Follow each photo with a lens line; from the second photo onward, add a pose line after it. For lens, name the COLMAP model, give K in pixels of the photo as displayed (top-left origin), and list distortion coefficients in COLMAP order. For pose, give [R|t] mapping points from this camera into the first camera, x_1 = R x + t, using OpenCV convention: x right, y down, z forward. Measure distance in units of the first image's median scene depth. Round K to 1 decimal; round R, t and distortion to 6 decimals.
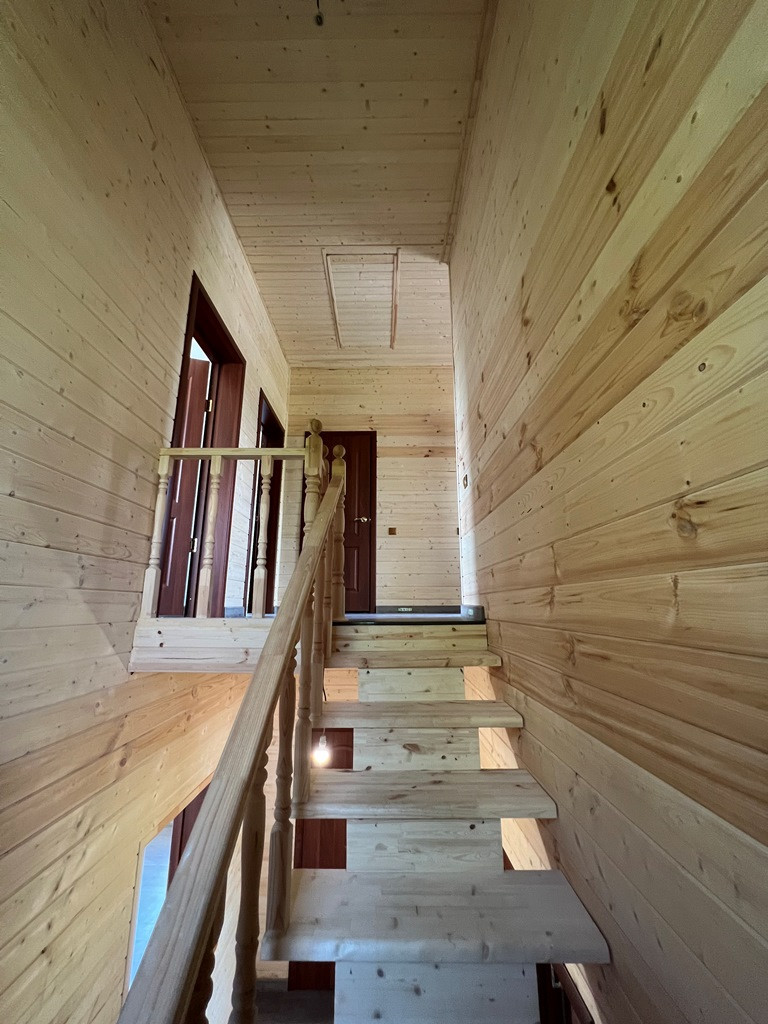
lens RADIAL K [[409.0, 0, 383.6], [0, 409.0, 509.9], [0, 0, 1]] dist [-0.000774, -0.000222]
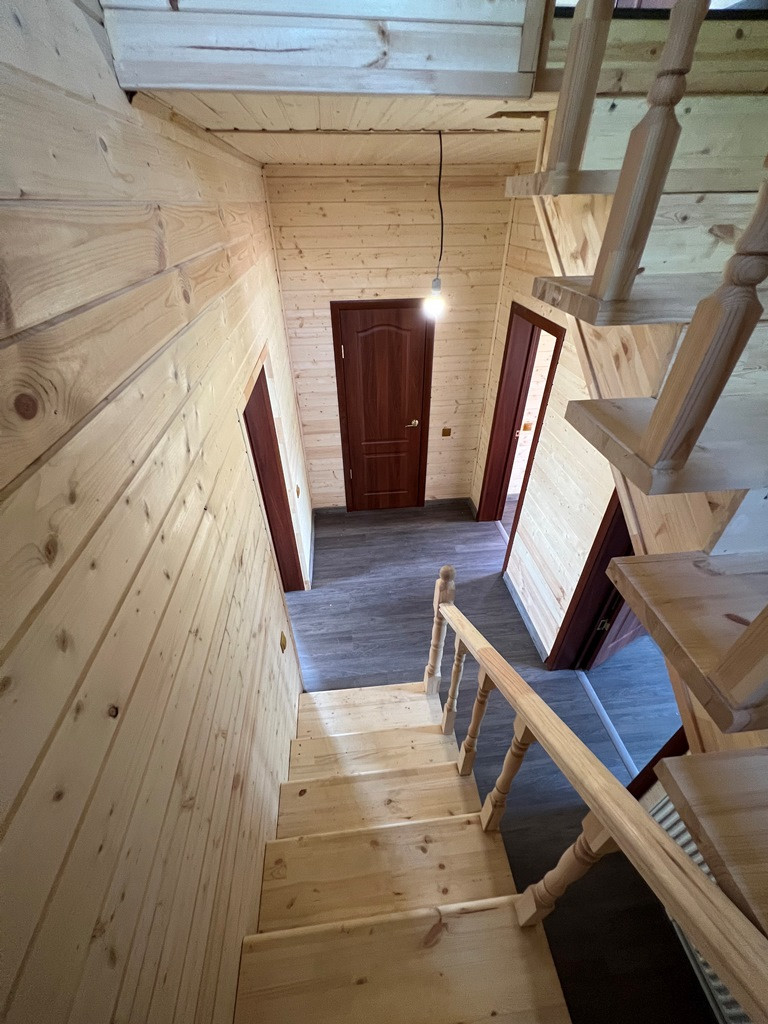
lens RADIAL K [[409.0, 0, 384.5], [0, 409.0, 511.2], [0, 0, 1]] dist [-0.000774, -0.000222]
pose [[0.994156, -0.072244, 0.080212, -0.473321], [-0.016105, 0.635472, 0.771956, 0.393264], [-0.106742, -0.768736, 0.630595, 0.386517]]
